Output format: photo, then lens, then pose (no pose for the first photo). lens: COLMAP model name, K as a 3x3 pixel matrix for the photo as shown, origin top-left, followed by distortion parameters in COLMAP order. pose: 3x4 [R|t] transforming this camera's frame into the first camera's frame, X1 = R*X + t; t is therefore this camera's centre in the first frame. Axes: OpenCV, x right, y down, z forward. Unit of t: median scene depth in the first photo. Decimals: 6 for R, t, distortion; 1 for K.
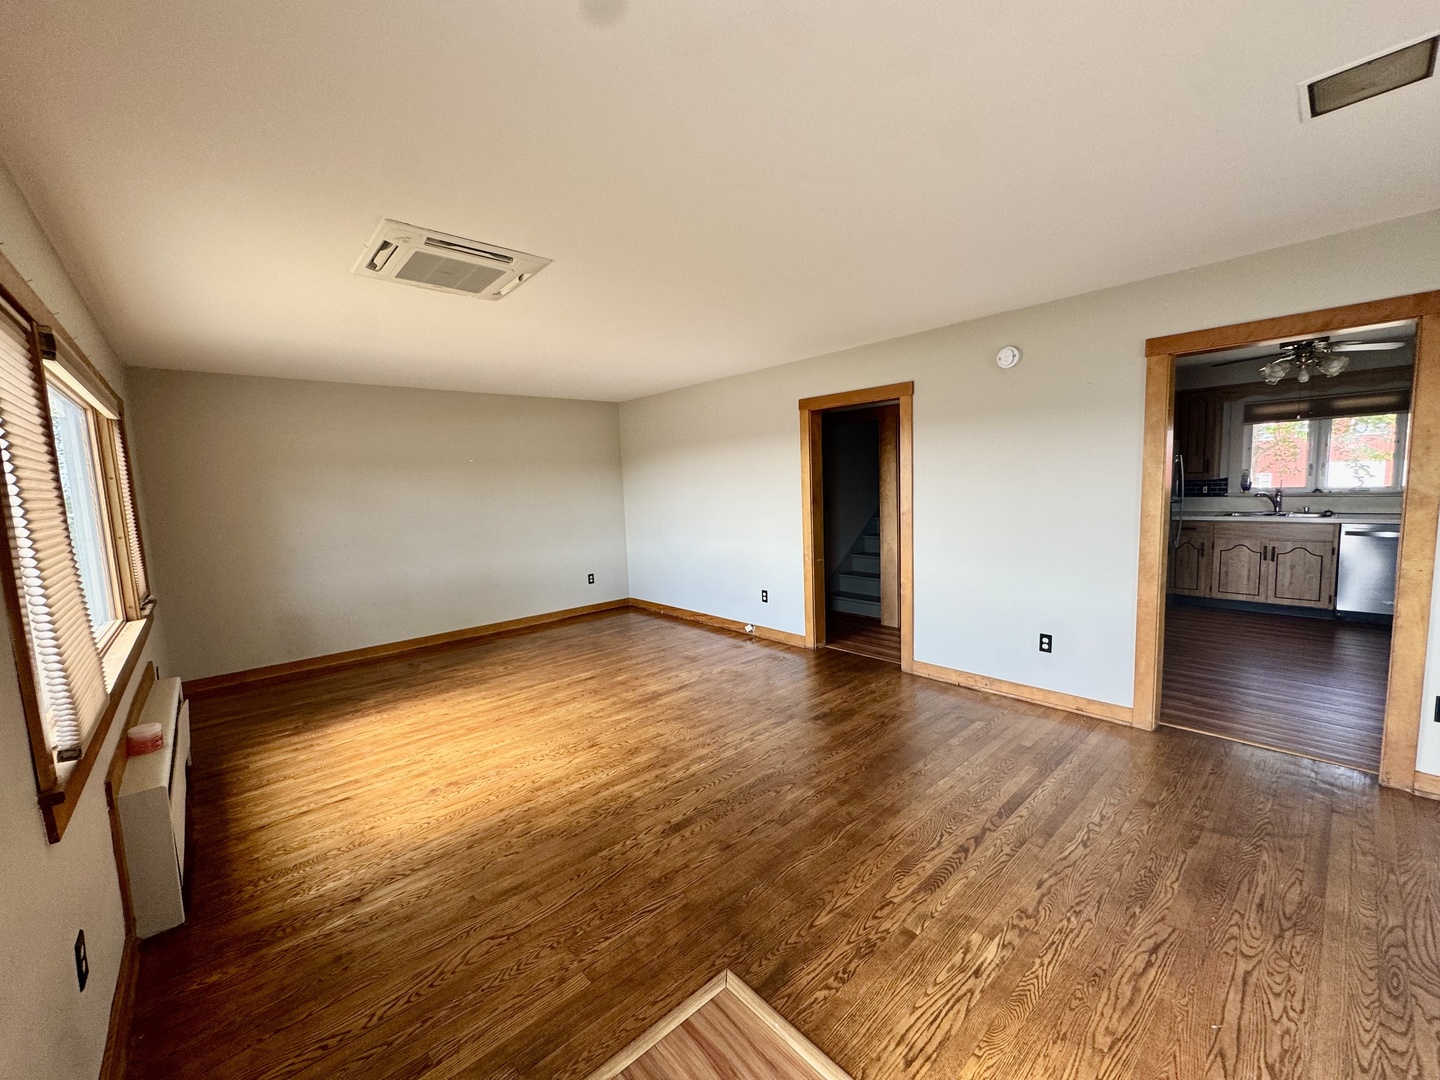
lens RADIAL K [[574.9, 0, 720.0], [0, 574.9, 540.0], [0, 0, 1]] dist [-0.002075, -0.000137]
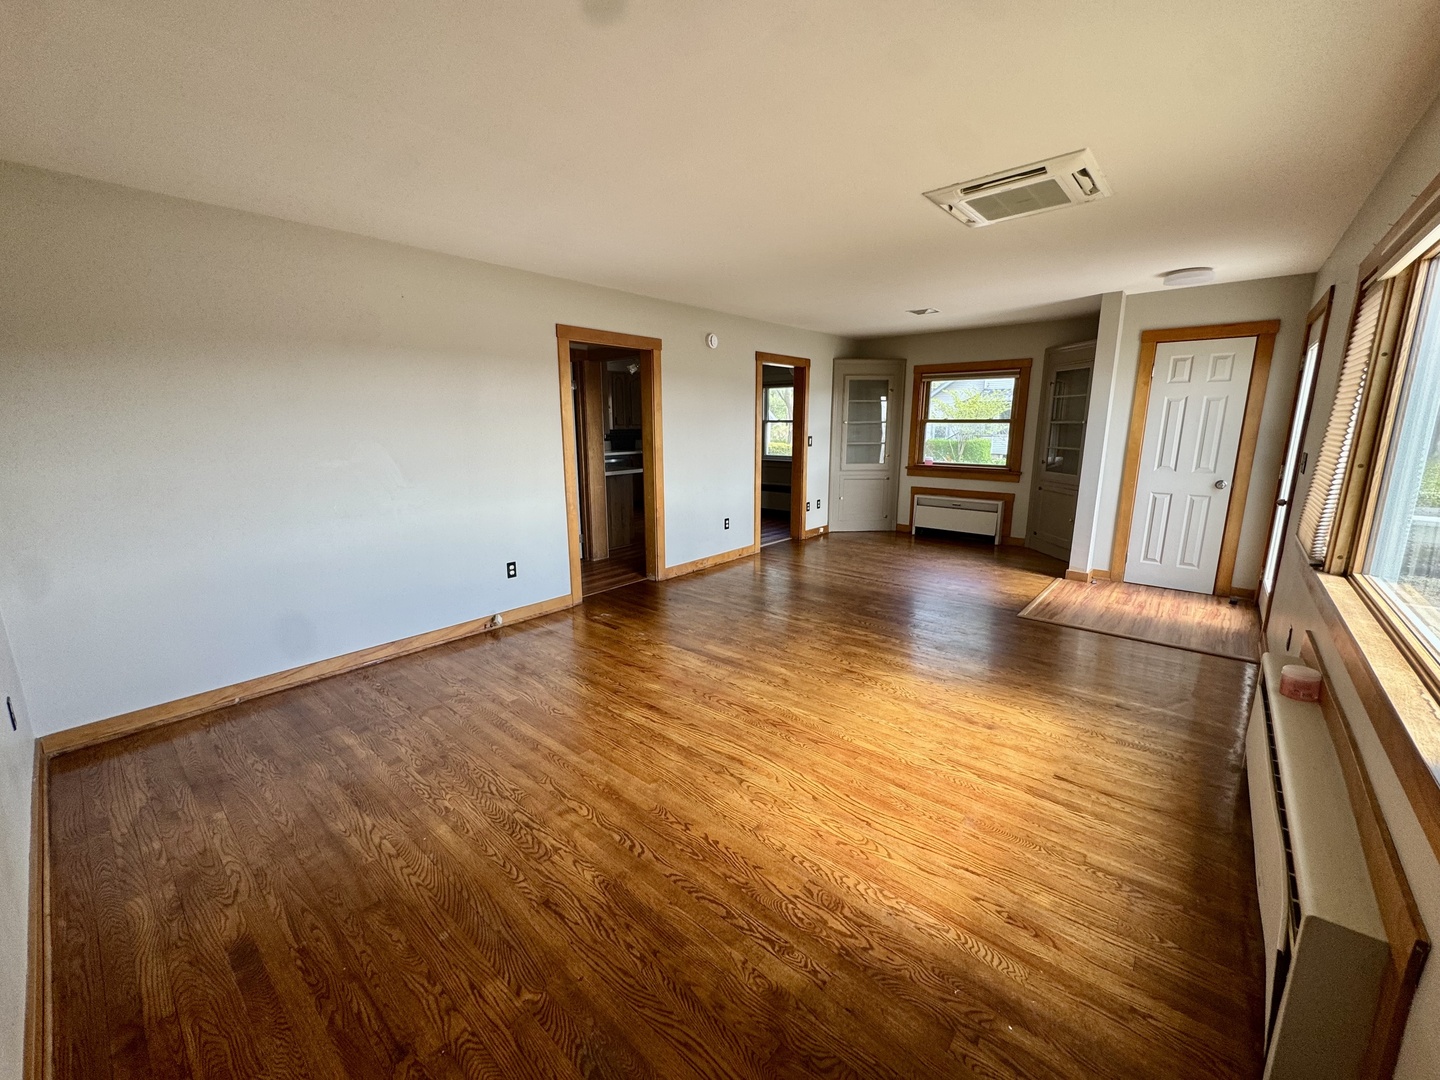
lens RADIAL K [[574.9, 0, 720.0], [0, 574.9, 540.0], [0, 0, 1]] dist [-0.002075, -0.000137]
pose [[-0.126013, -0.164840, 0.978238, -0.981495], [0.108419, 0.977903, 0.178749, -0.067644], [-0.986086, 0.128584, -0.105356, 1.111308]]
